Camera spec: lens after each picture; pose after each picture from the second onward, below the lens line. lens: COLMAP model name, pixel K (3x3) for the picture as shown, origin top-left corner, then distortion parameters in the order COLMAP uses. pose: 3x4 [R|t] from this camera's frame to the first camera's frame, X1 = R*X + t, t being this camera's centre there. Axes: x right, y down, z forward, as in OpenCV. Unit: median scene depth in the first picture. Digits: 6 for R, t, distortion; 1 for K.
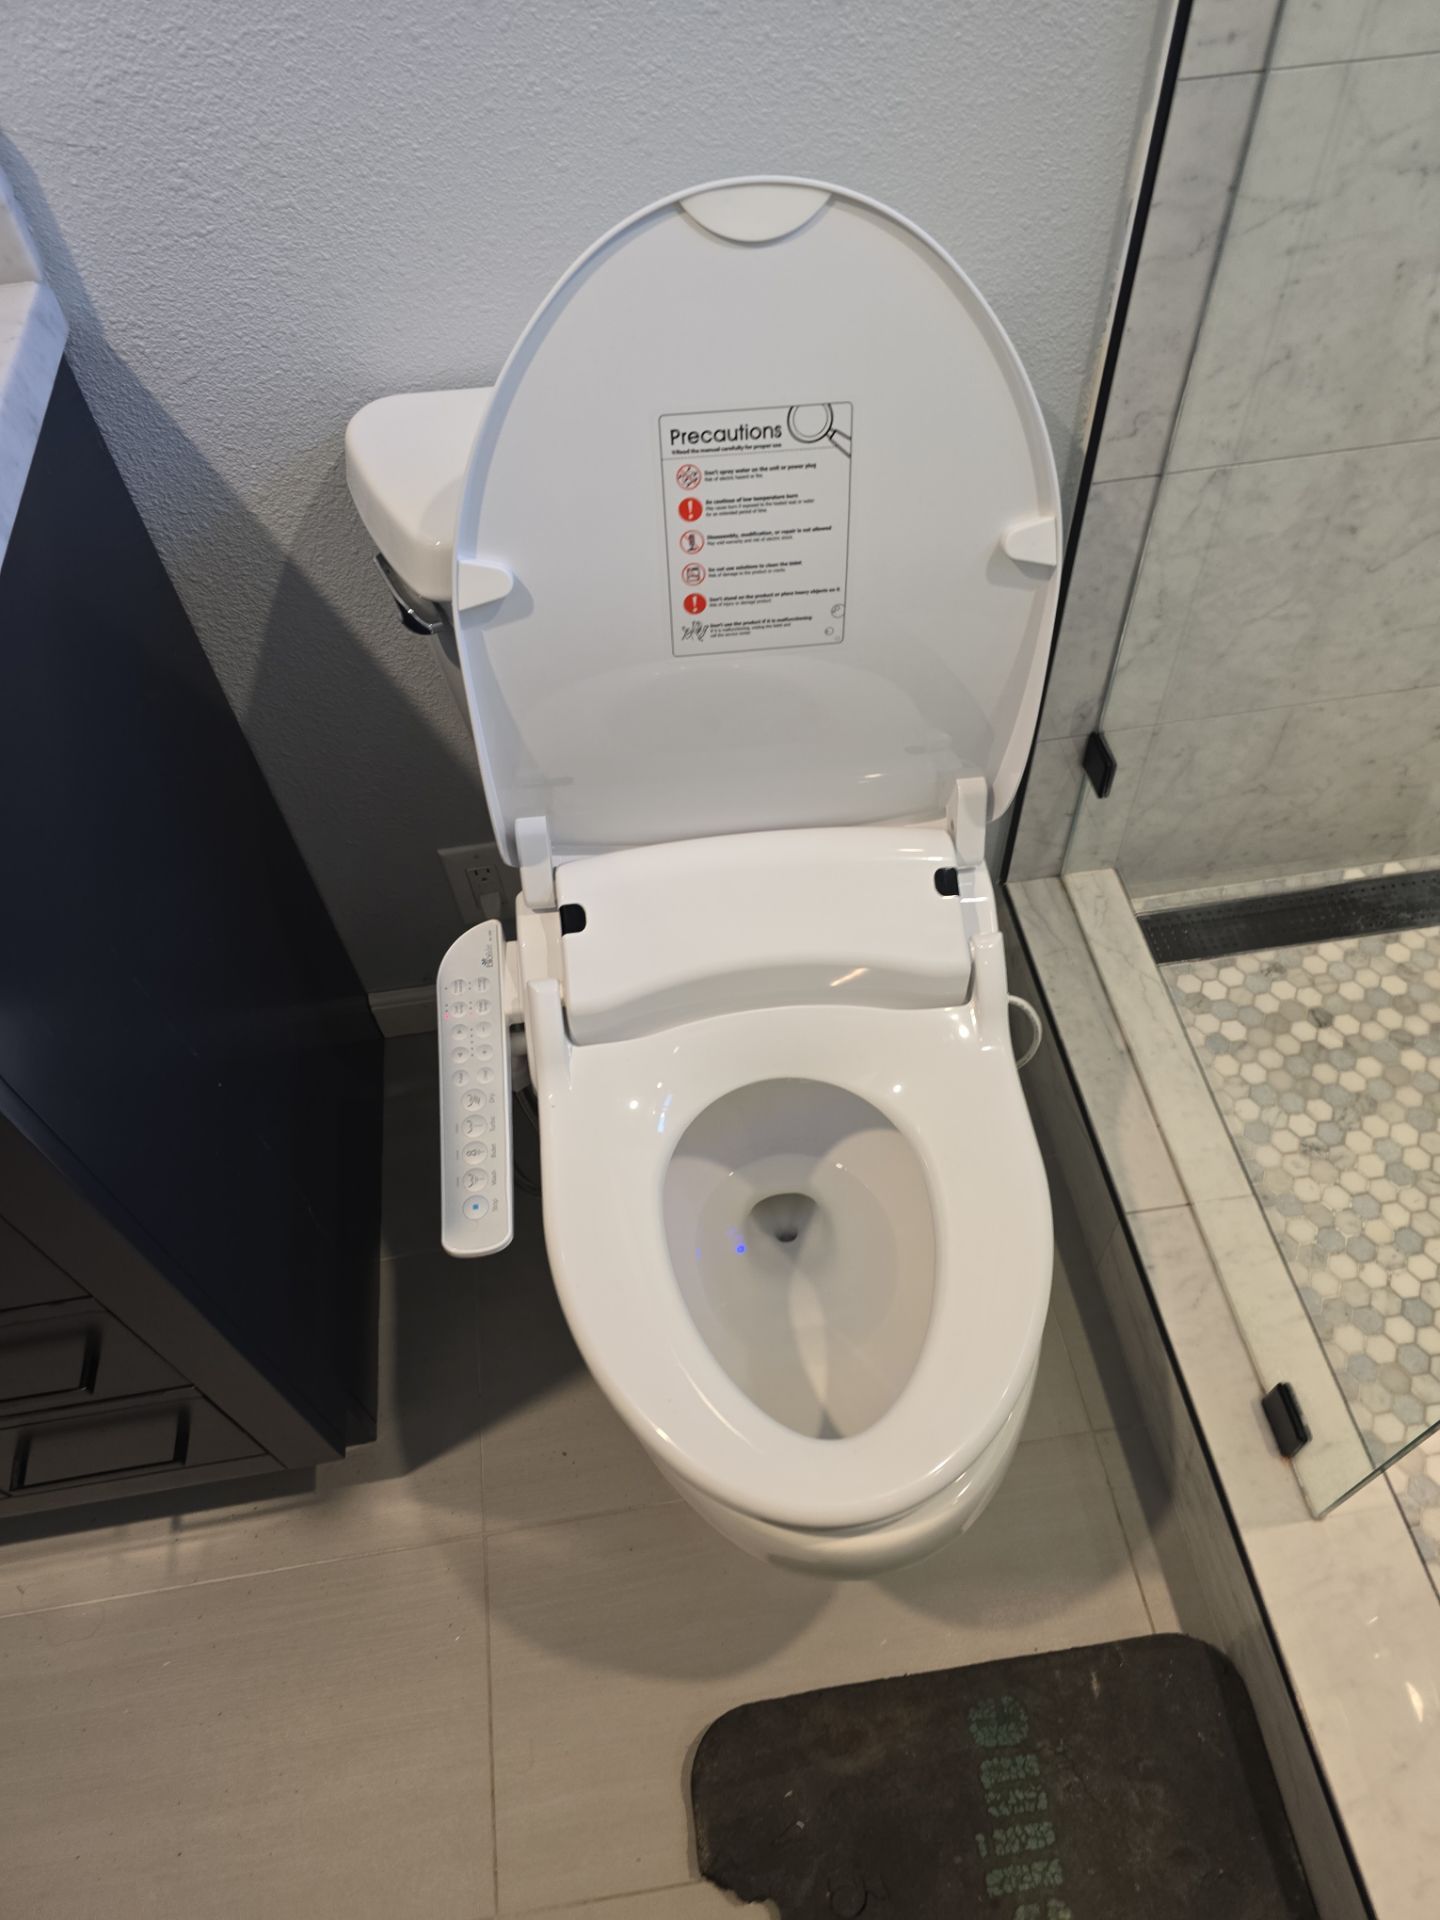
lens RADIAL K [[1298.0, 0, 720.1], [0, 1298.0, 957.6], [0, 0, 1]] dist [0.023771, -0.035109]
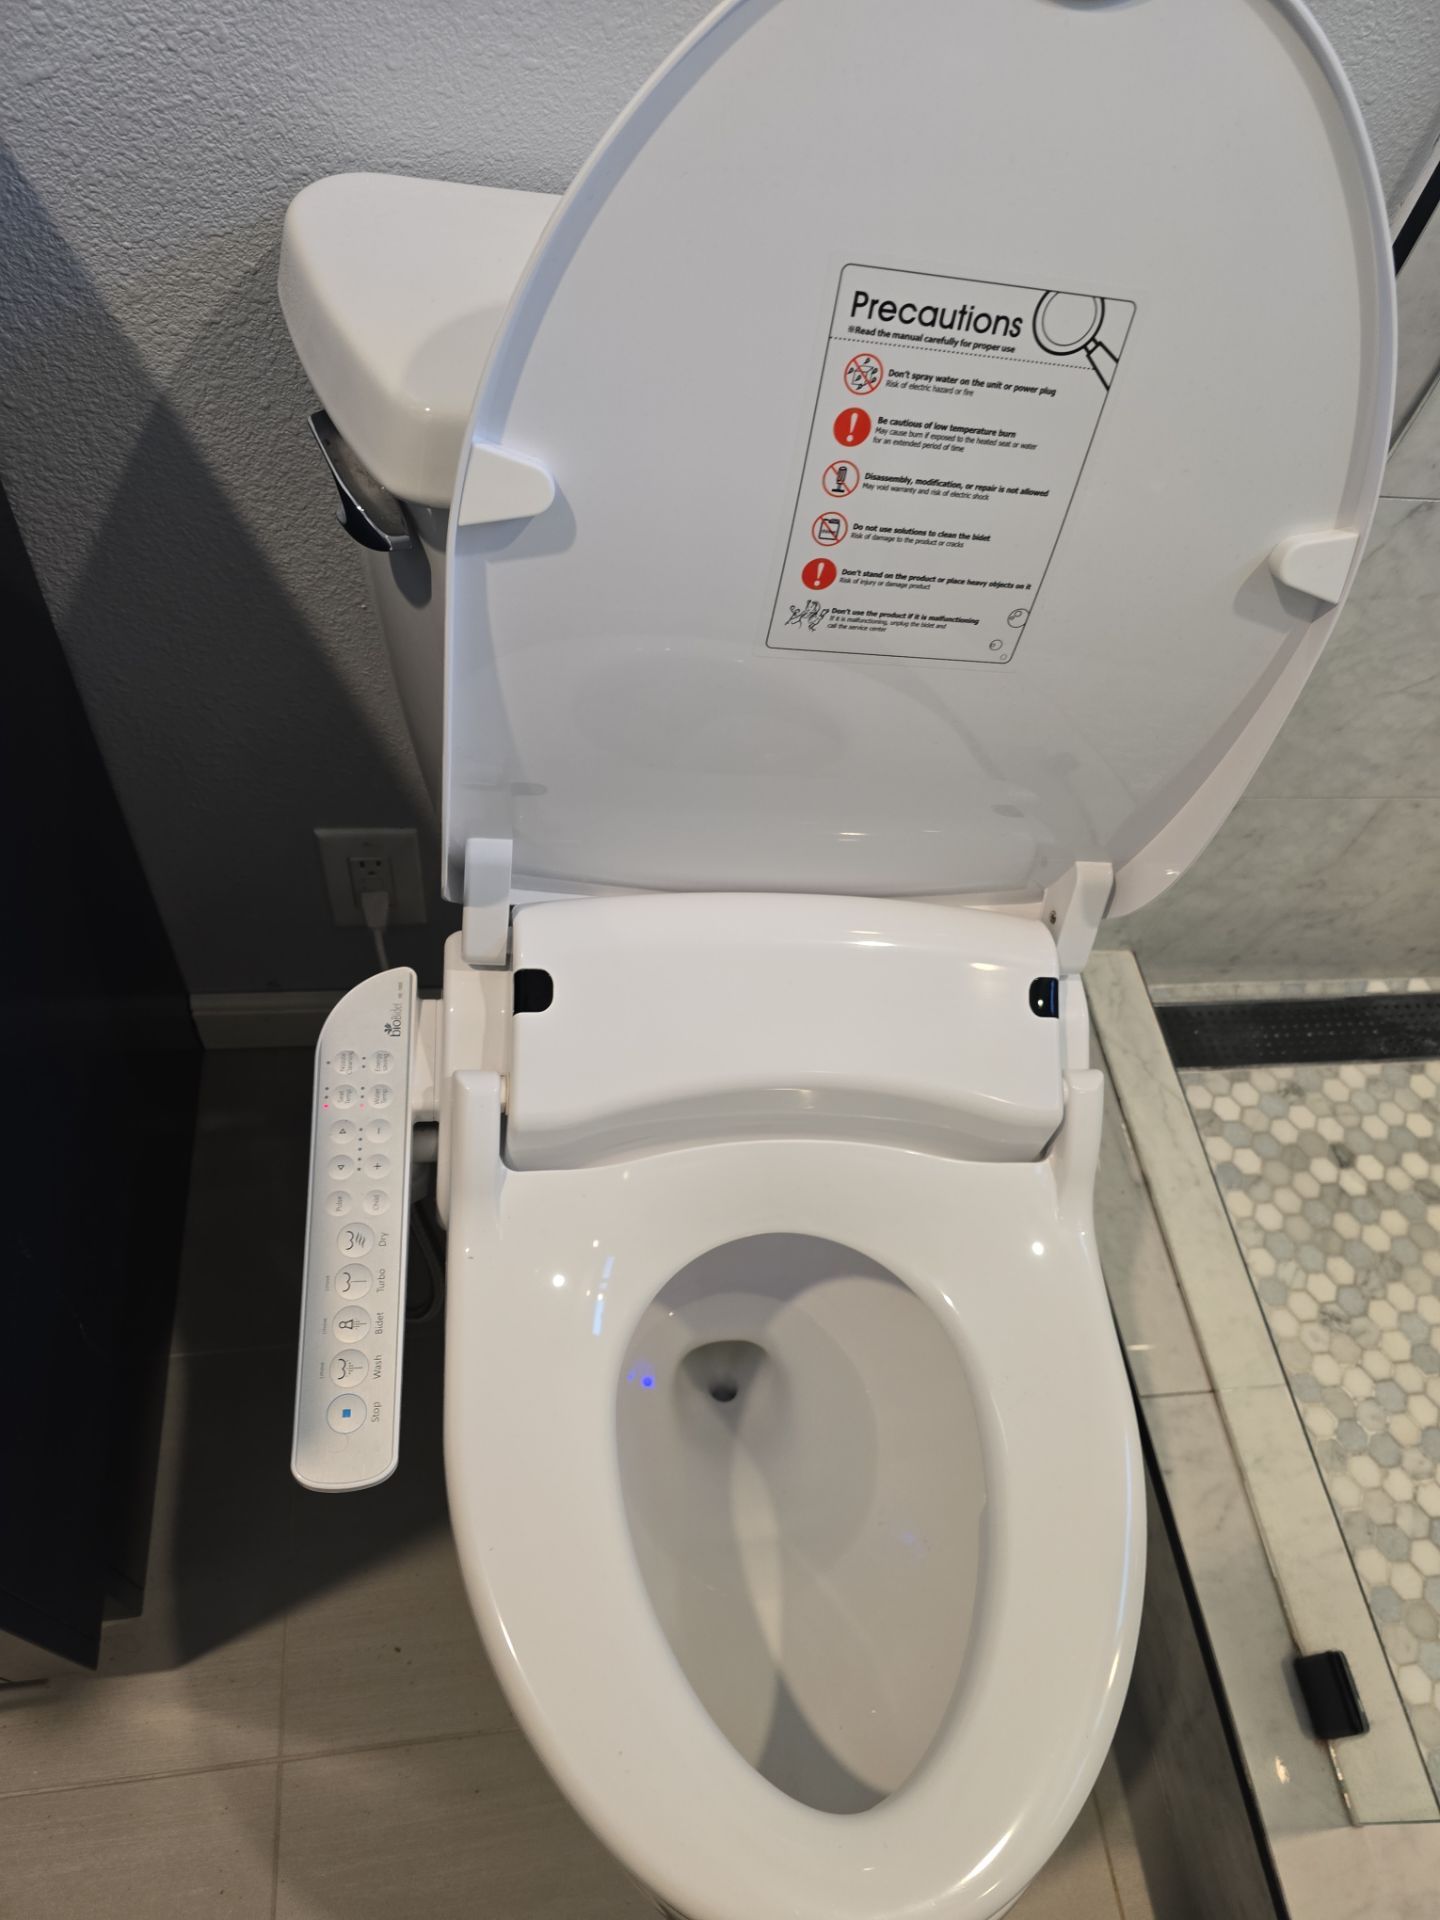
lens RADIAL K [[1298.0, 0, 719.1], [0, 1298.0, 952.5], [0, 0, 1]] dist [0.023771, -0.035109]
pose [[0.982257, 0.120655, 0.143573, -0.110354], [-0.125234, 0.991854, 0.023263, -0.074033], [-0.139596, -0.040831, 0.989366, 0.282149]]
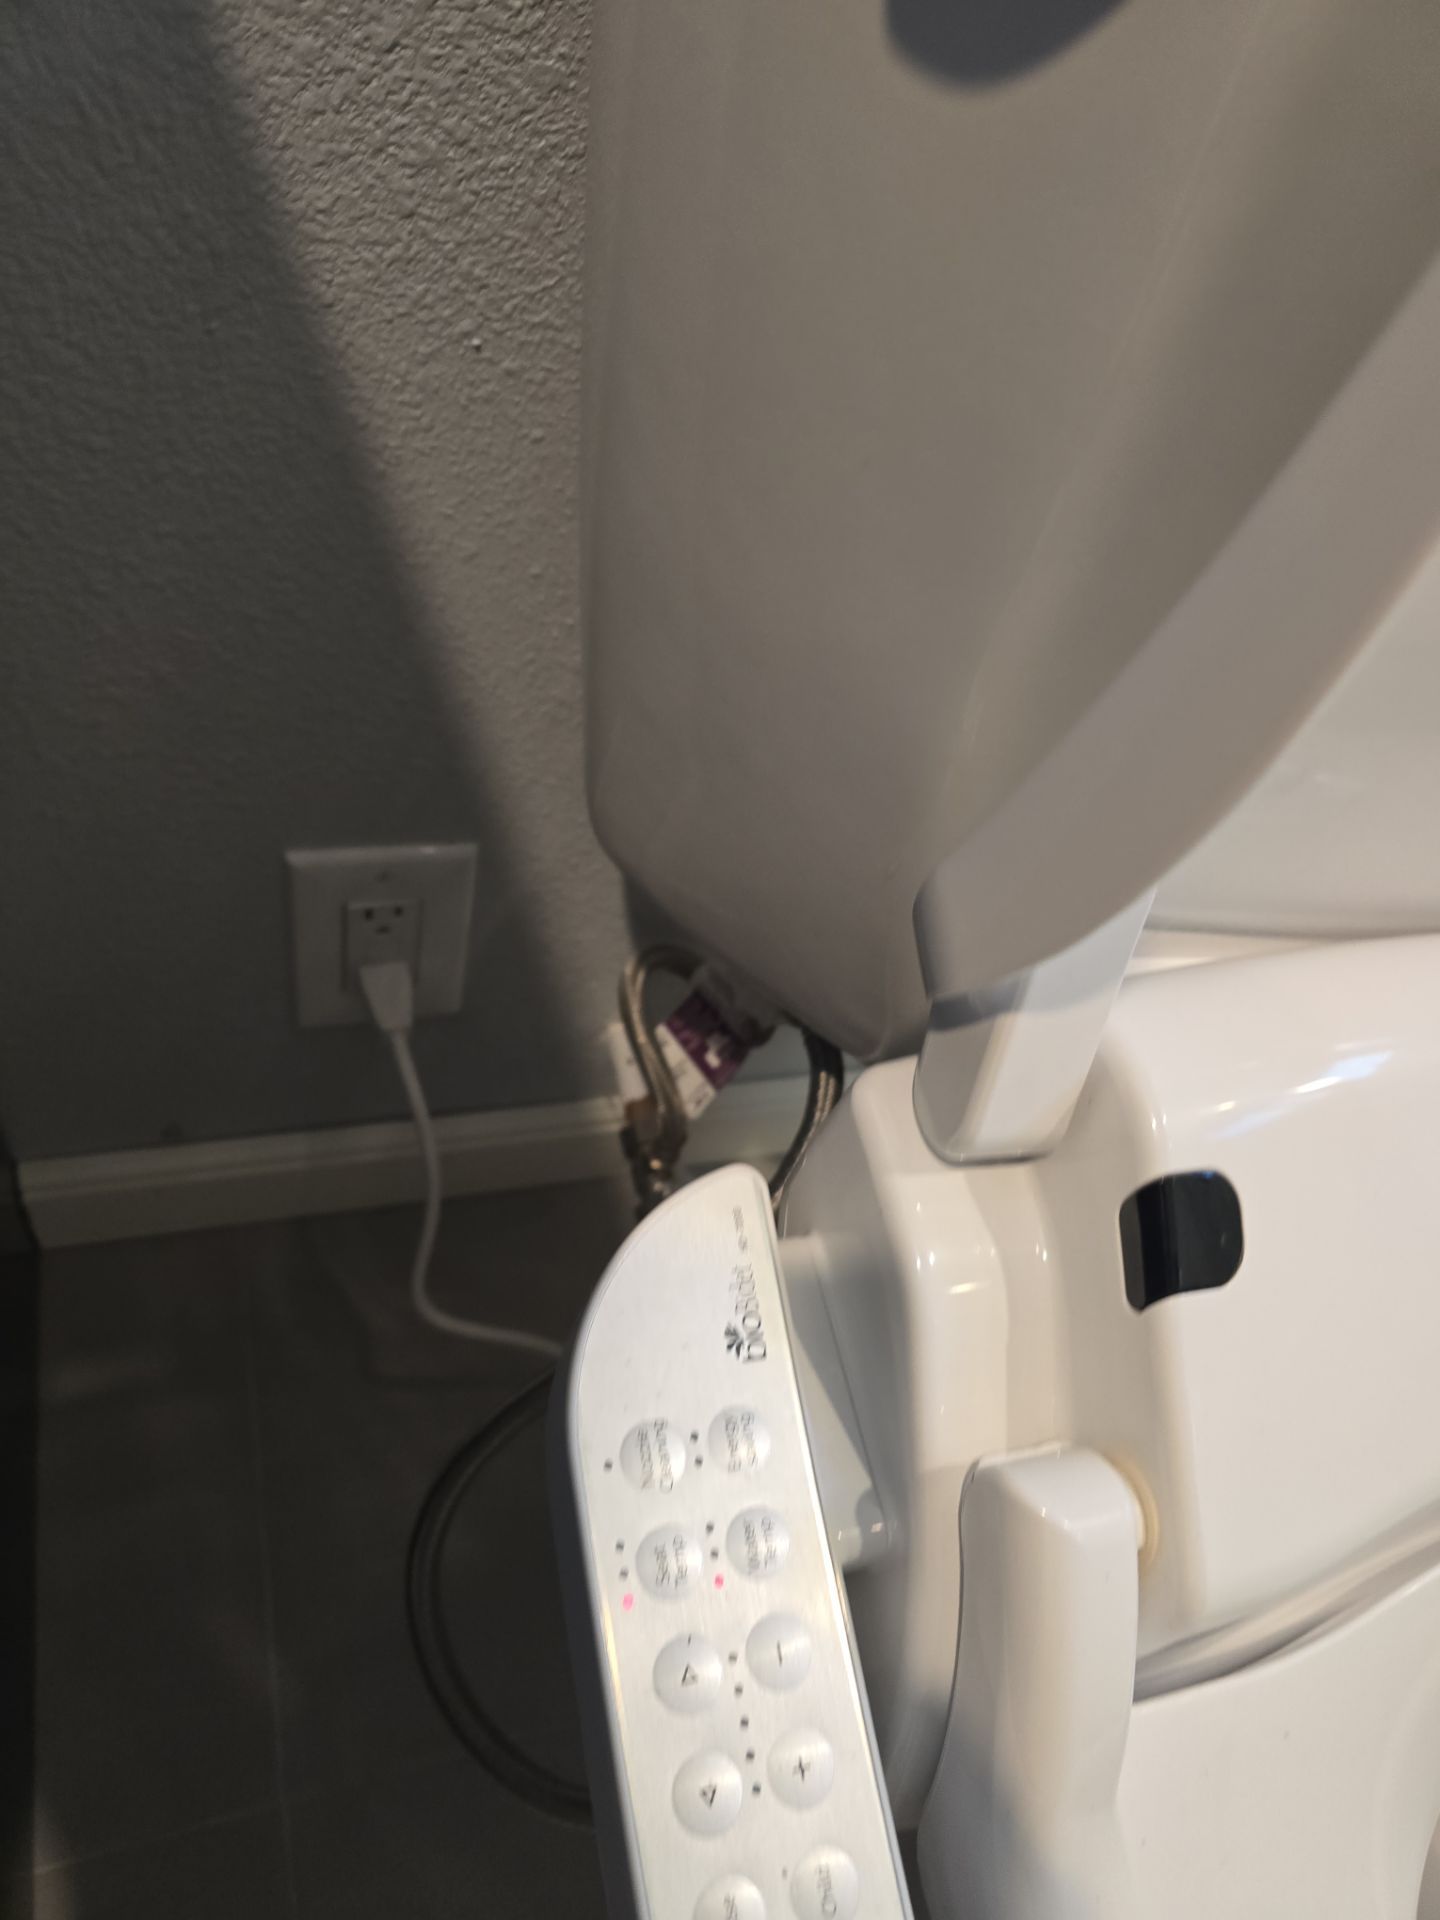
lens RADIAL K [[1337.8, 0, 712.7], [0, 1337.8, 958.3], [0, 0, 1]] dist [-0.011847, -0.001086]
pose [[0.951867, 0.072510, 0.297813, -0.267180], [-0.071962, 0.997325, -0.012819, -0.069037], [-0.297945, -0.009230, 0.954538, 0.727583]]
